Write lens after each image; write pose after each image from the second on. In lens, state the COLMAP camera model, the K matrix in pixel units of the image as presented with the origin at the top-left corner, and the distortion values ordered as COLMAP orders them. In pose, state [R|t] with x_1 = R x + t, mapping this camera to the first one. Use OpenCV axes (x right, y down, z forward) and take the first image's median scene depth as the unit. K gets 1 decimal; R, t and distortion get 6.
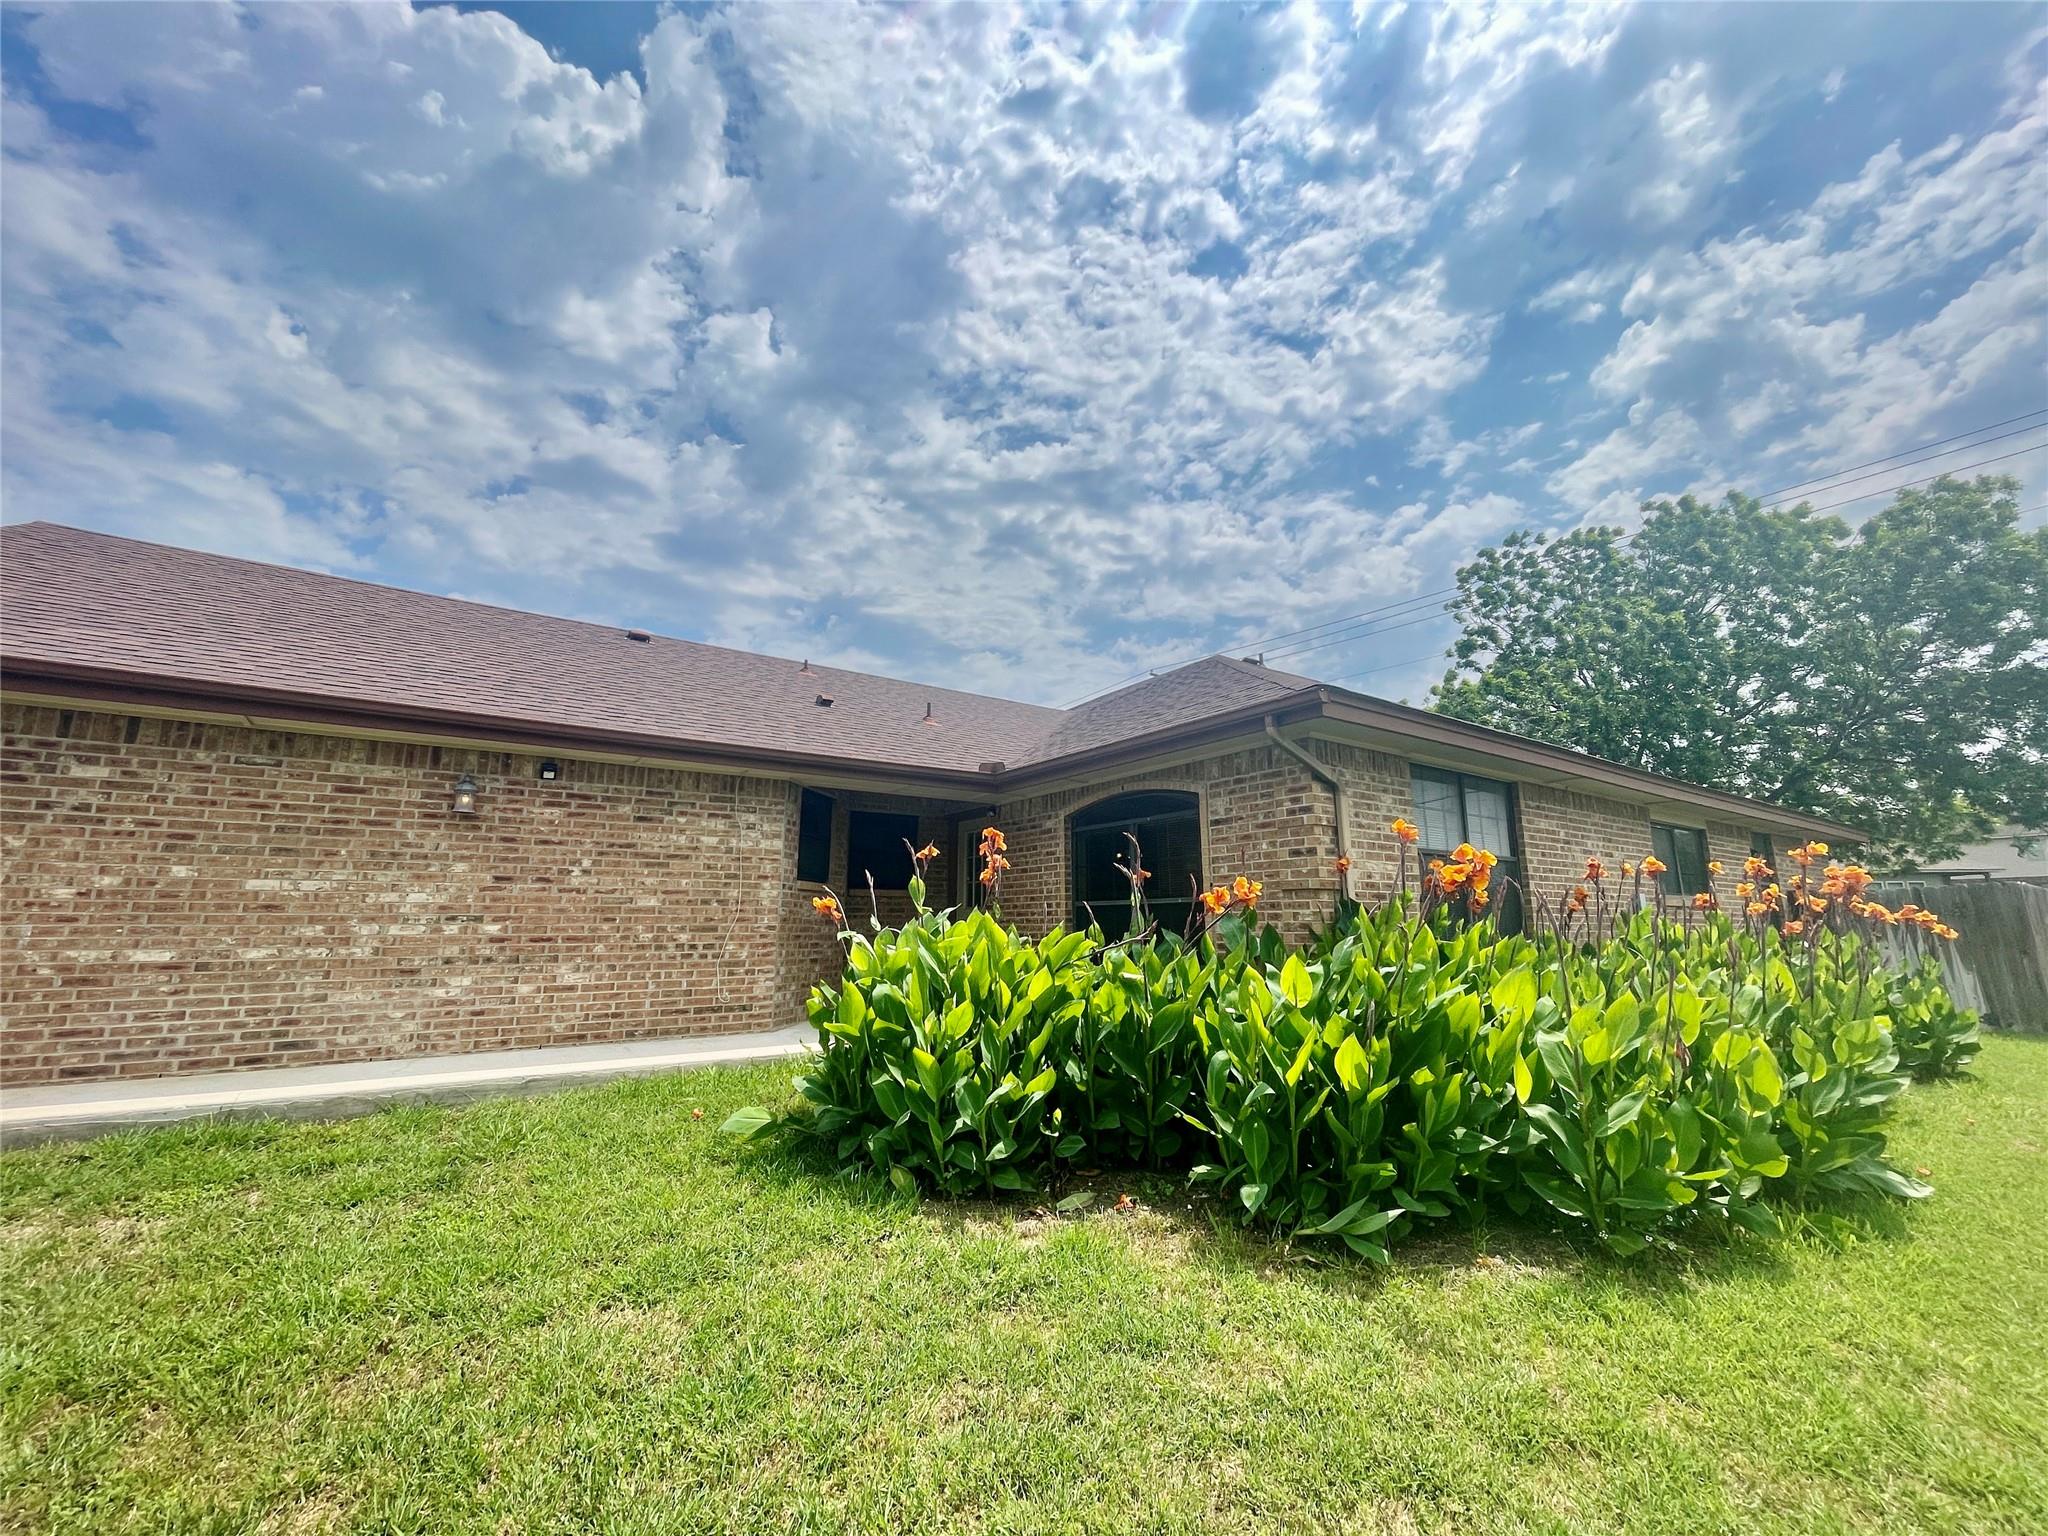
lens RADIAL K [[829.3, 0, 1027.7], [0, 829.3, 758.2], [0, 0, 1]] dist [-0.002615, 0.001288]
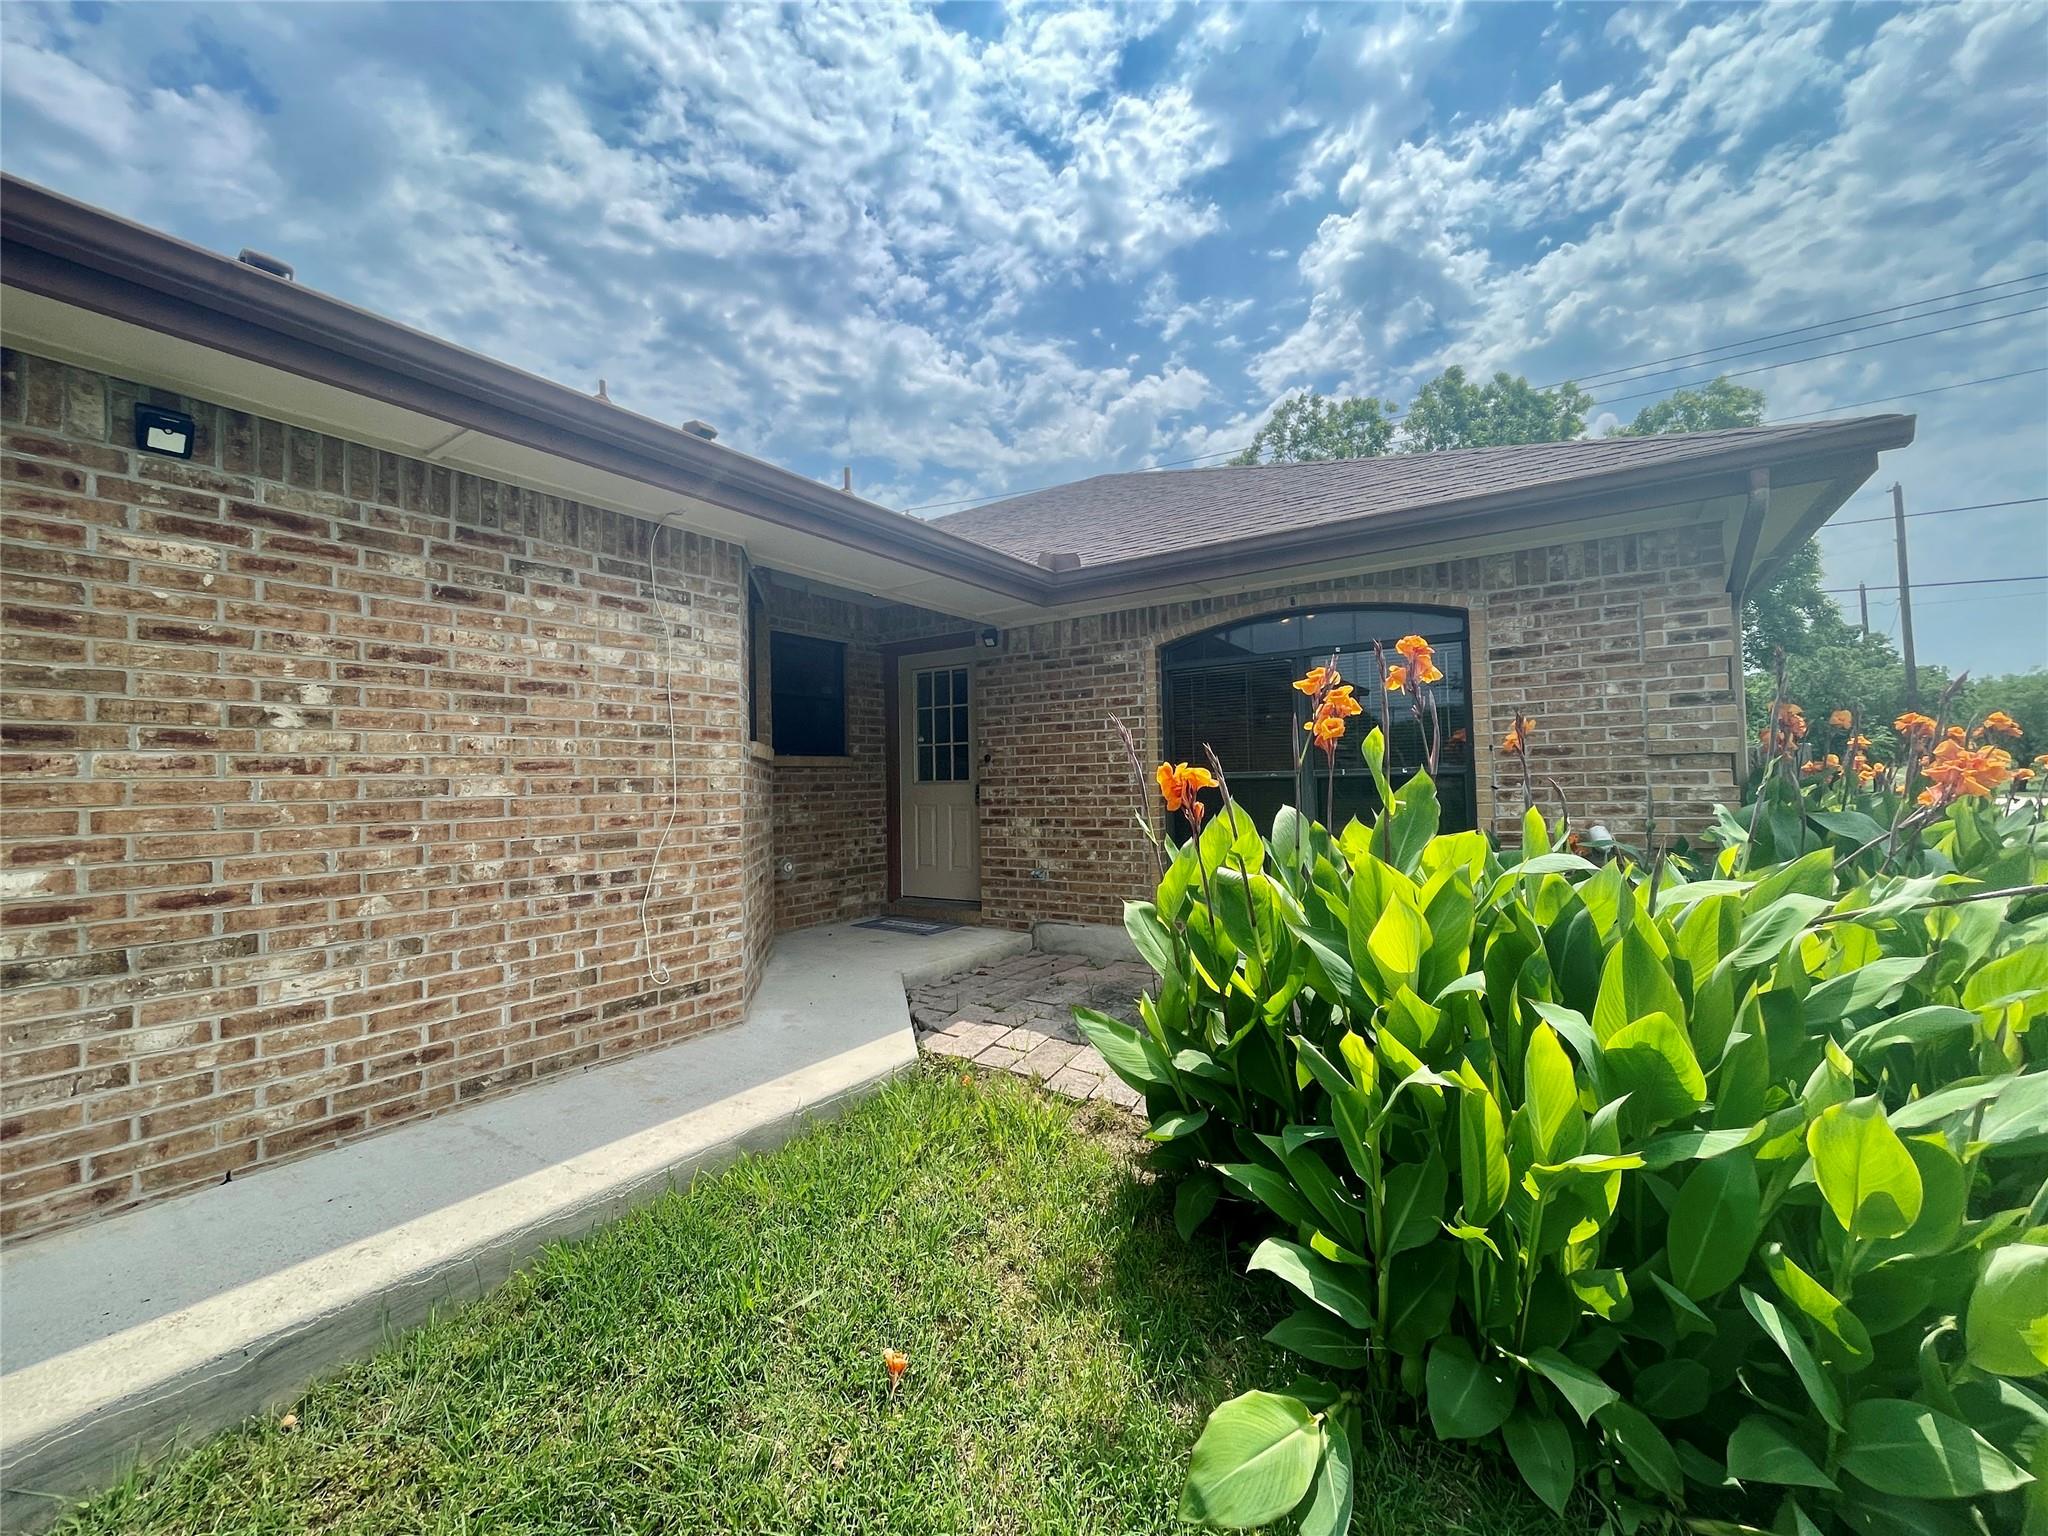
lens RADIAL K [[829.3, 0, 1005.8], [0, 829.3, 769.2], [0, 0, 1]] dist [-0.002615, 0.001288]
pose [[0.929261, -0.012423, 0.369216, -0.386313], [-0.053719, 0.984268, 0.168319, 0.079797], [-0.365498, -0.176246, 0.913974, 0.537761]]
